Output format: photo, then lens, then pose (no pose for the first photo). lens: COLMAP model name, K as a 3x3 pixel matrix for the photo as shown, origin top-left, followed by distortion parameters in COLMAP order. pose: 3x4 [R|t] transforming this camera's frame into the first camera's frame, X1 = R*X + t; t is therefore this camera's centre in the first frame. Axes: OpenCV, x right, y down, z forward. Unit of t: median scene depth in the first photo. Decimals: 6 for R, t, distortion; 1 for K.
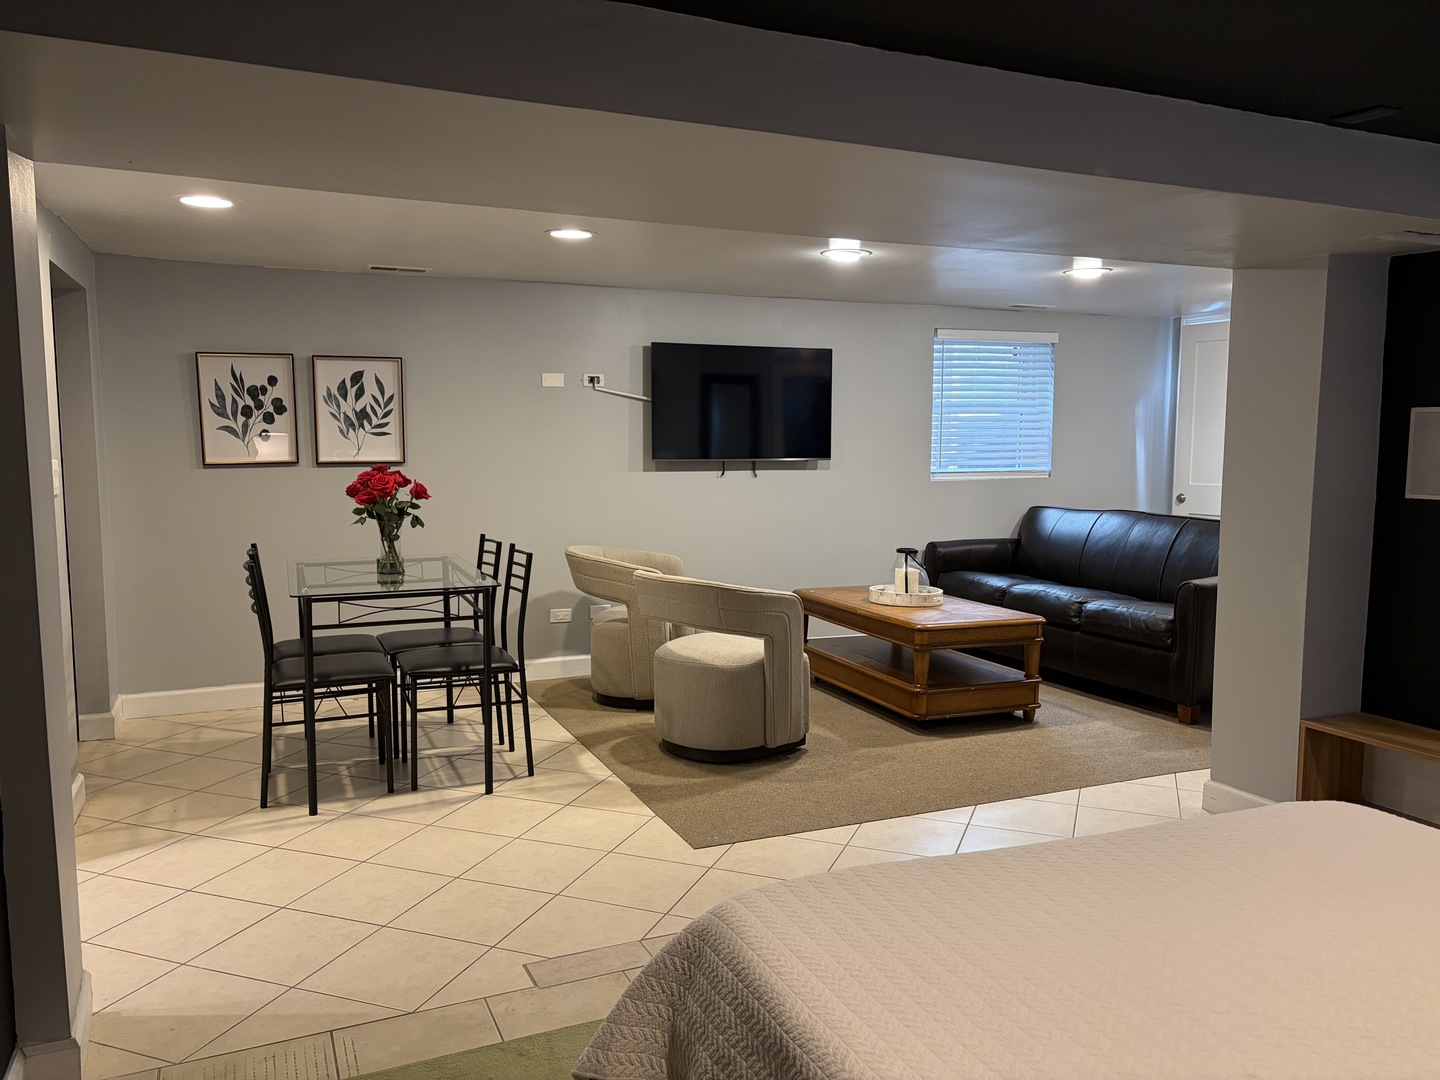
lens RADIAL K [[1074.6, 0, 720.0], [0, 1074.6, 540.0], [0, 0, 1]] dist [-0.004530, -0.002669]
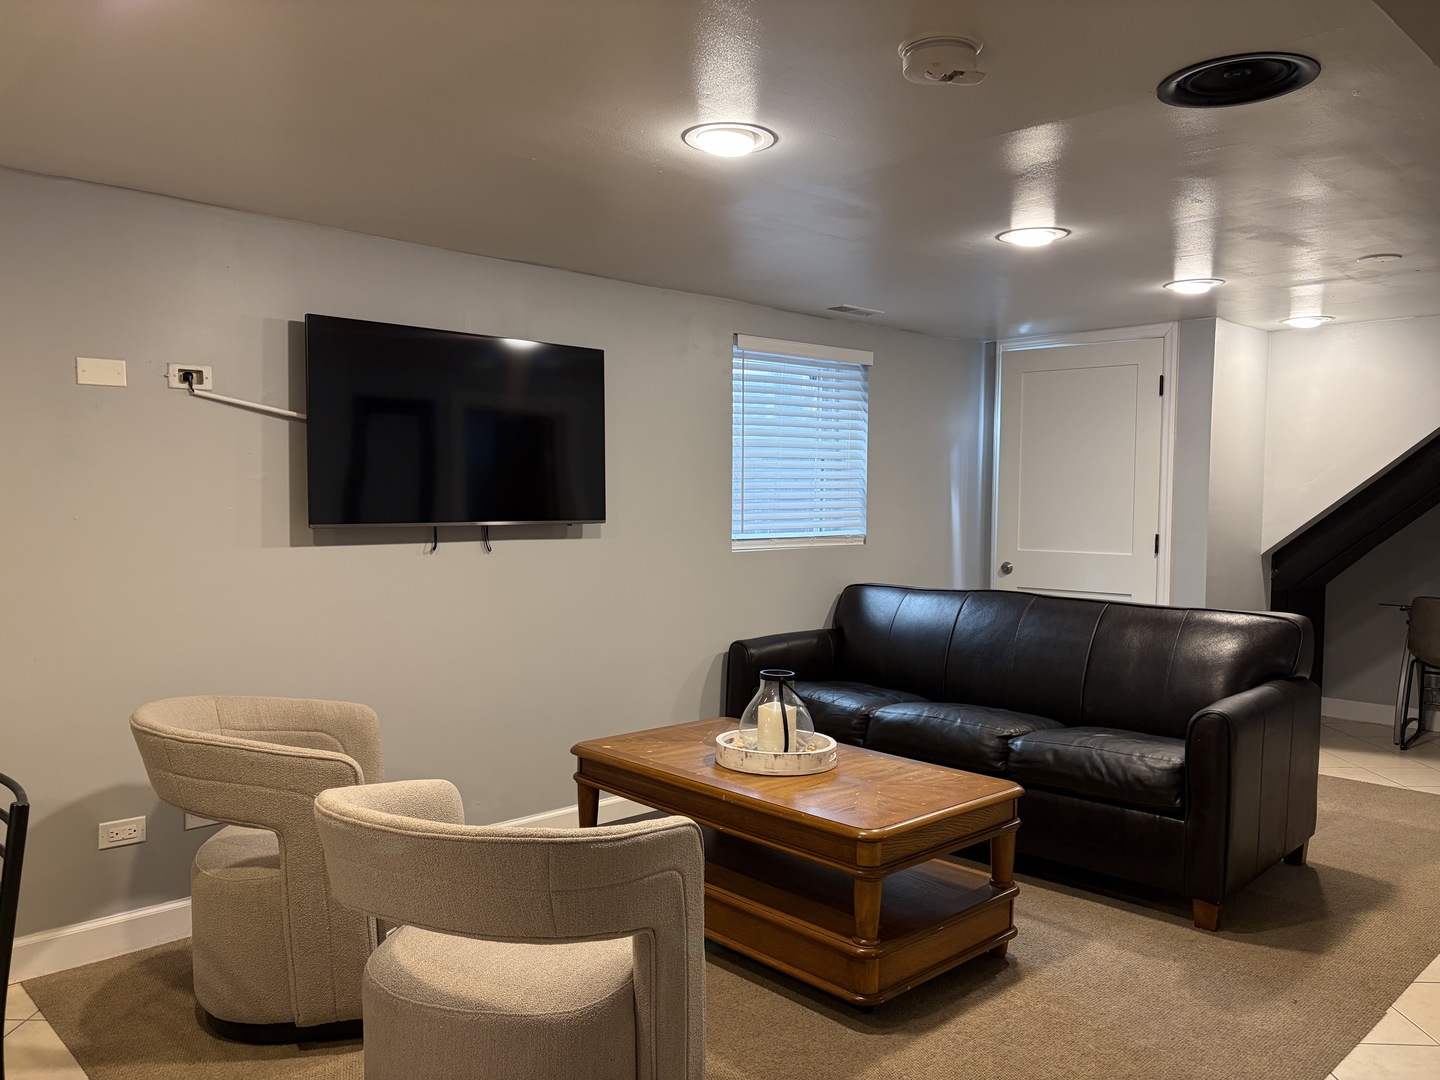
lens RADIAL K [[1094.2, 0, 720.0], [0, 1094.2, 540.0], [0, 0, 1]] dist [0.075407, -0.122755]
pose [[0.939684, -0.009756, 0.341905, -0.059195], [0.027915, 0.998446, -0.048232, -0.034182], [-0.340903, 0.054867, 0.938496, 0.399576]]
